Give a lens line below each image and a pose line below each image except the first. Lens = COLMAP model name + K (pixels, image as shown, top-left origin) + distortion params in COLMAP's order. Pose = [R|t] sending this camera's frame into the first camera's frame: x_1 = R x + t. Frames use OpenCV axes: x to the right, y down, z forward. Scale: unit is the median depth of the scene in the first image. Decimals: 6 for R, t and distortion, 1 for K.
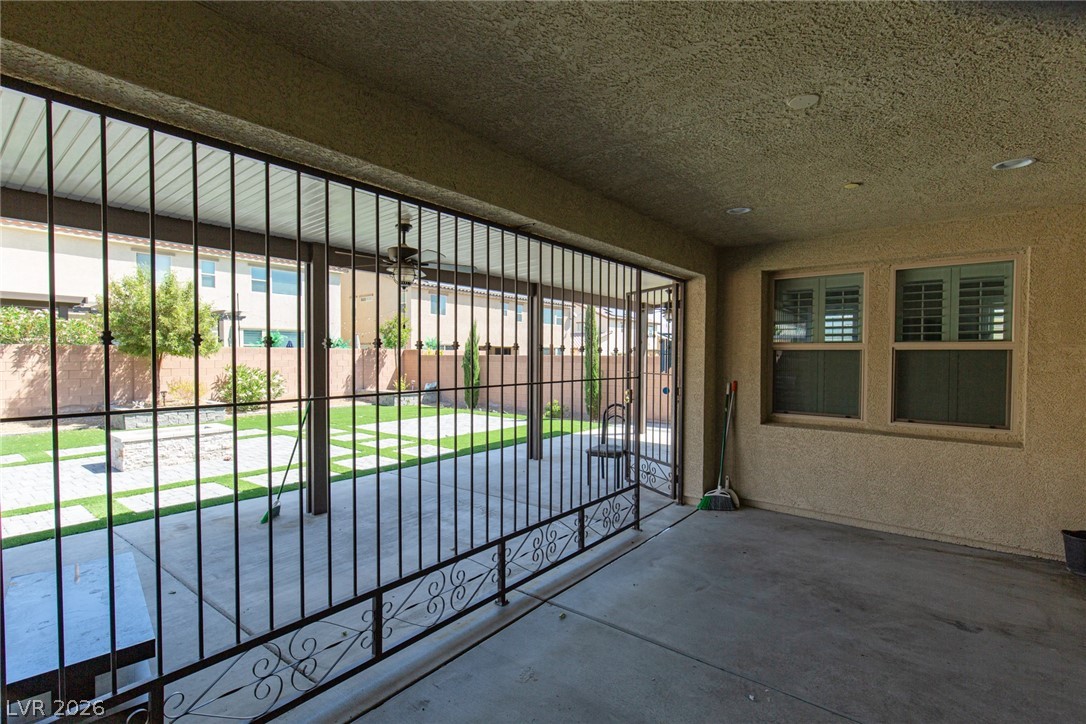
lens RADIAL K [[495.9, 0, 566.4], [0, 495.9, 362.3], [0, 0, 1]] dist [0.013808, -0.000928]
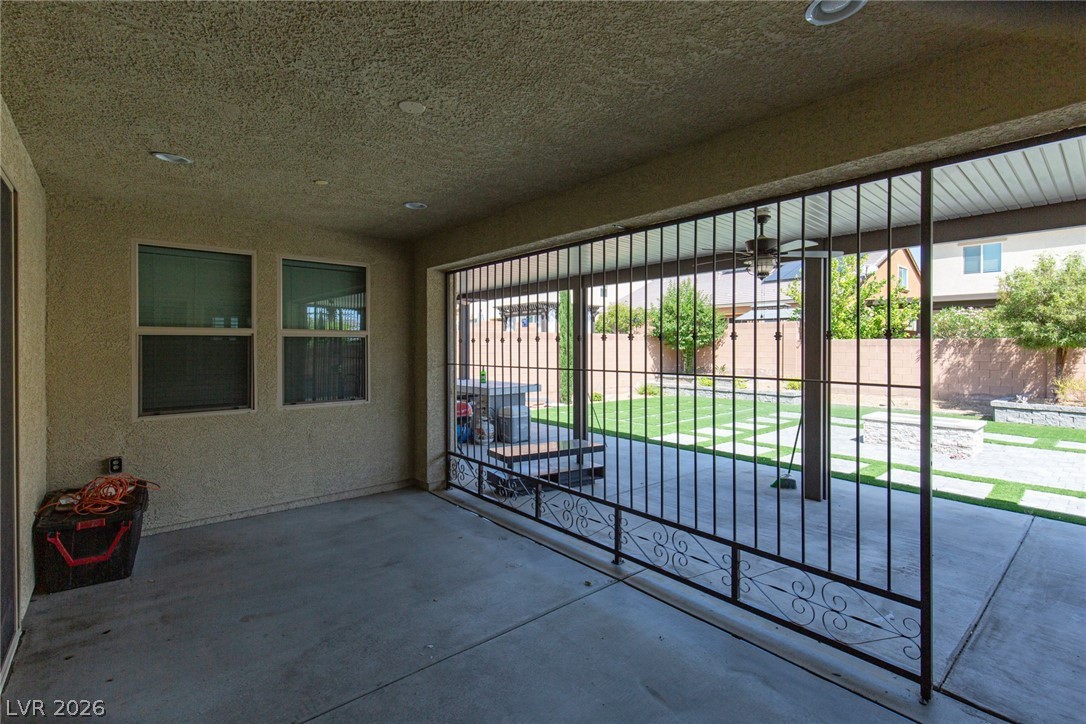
lens RADIAL K [[495.9, 0, 535.6], [0, 495.9, 350.7], [0, 0, 1]] dist [0.013808, -0.000928]
pose [[-0.209096, 0.003761, -0.977888, 0.507905], [-0.012168, 0.999905, 0.006448, -0.004742], [0.977819, 0.013247, -0.209030, 0.517456]]
